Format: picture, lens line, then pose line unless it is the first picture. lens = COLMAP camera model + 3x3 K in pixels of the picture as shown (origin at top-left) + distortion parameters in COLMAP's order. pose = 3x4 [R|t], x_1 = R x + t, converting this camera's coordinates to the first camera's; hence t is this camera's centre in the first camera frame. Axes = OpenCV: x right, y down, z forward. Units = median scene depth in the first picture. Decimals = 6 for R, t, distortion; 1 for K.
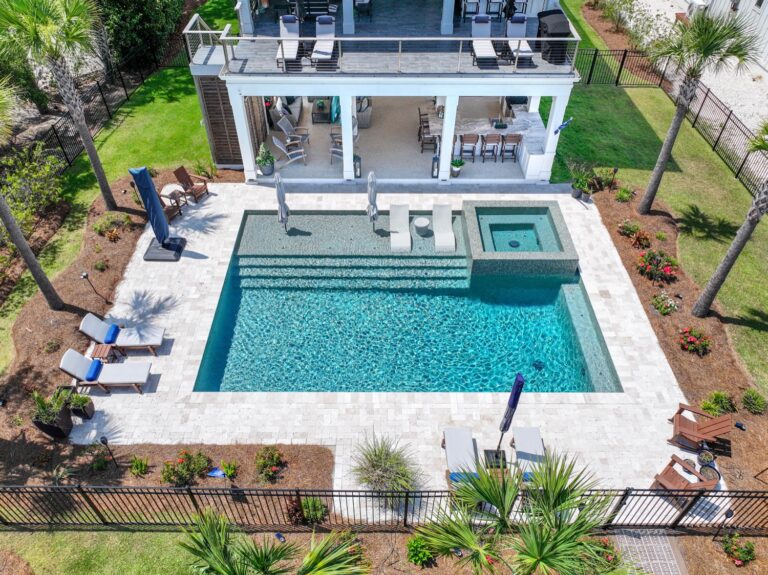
lens RADIAL K [[564.7, 0, 381.1], [0, 564.7, 323.7], [0, 0, 1]] dist [0.004827, 0.005933]
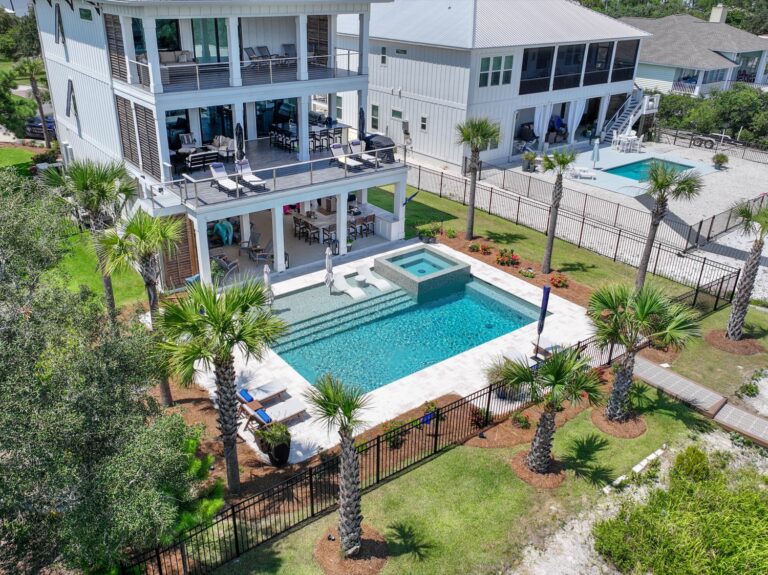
lens RADIAL K [[617.8, 0, 349.3], [0, 617.8, 286.2], [0, 0, 1]] dist [-0.005369, 0.000607]
pose [[0.814918, -0.253953, 0.520977, -0.757085], [0.413796, 0.884326, -0.216195, 0.151855], [-0.405810, 0.391759, 0.825738, -0.206763]]
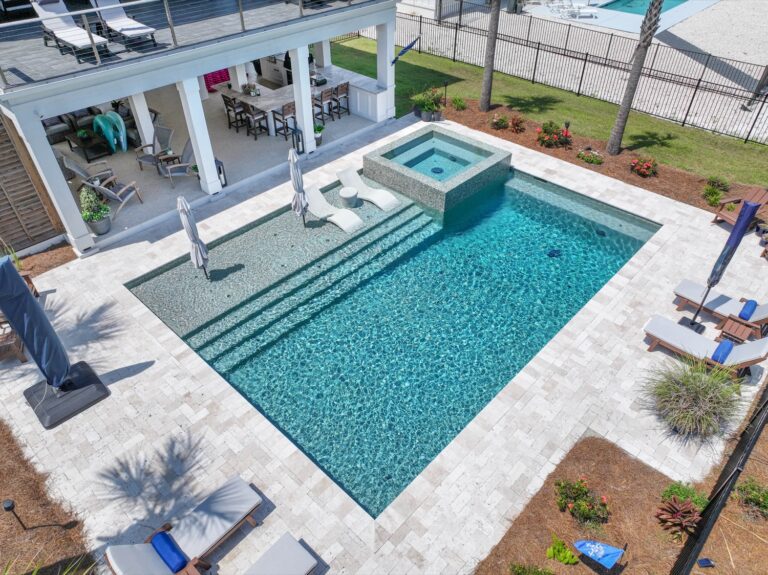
lens RADIAL K [[531.8, 0, 384.0], [0, 531.8, 287.5], [0, 0, 1]] dist [0.005386, 0.002379]
pose [[0.689248, -0.471458, 0.550150, -0.407864], [0.521391, 0.849998, 0.075198, -0.096404], [-0.503079, 0.235013, 0.831673, 0.372962]]
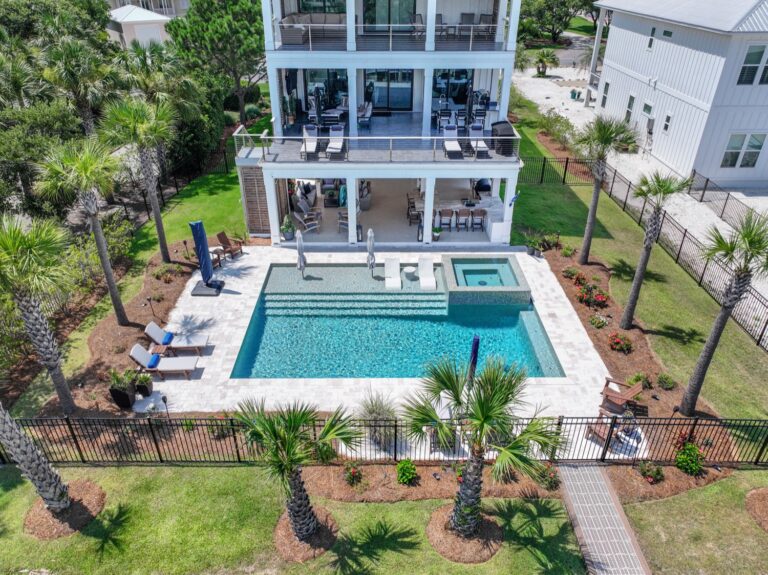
lens RADIAL K [[546.5, 0, 388.0], [0, 546.5, 303.1], [0, 0, 1]] dist [0.006126, 0.000368]
pose [[0.999914, -0.005057, 0.012103, 0.007855], [0.007812, 0.970776, -0.239861, 0.199999], [-0.010536, 0.239935, 0.970732, -0.191312]]
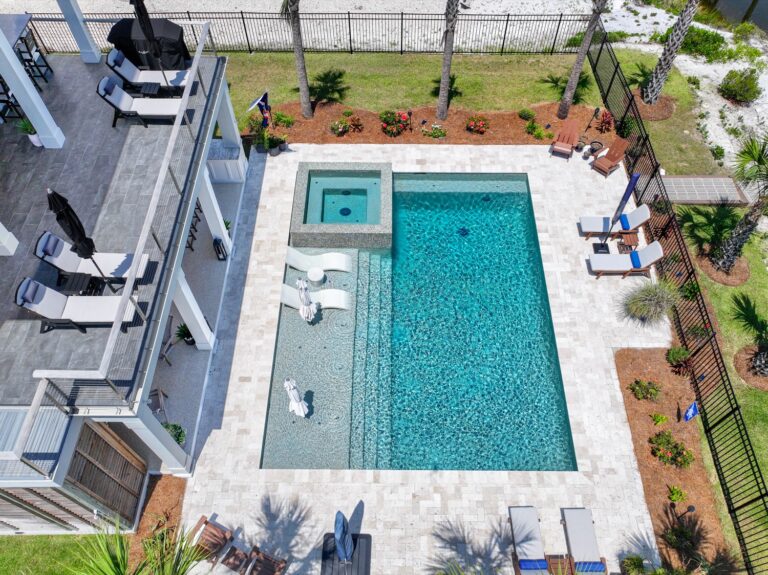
lens RADIAL K [[705.9, 0, 384.0], [0, 705.9, 287.5], [0, 0, 1]] dist [0.001091, -0.002535]
pose [[0.014725, -0.785653, 0.618492, -0.668452], [0.720685, 0.437113, 0.538094, -0.731071], [-0.693106, 0.437815, 0.572645, 0.304524]]
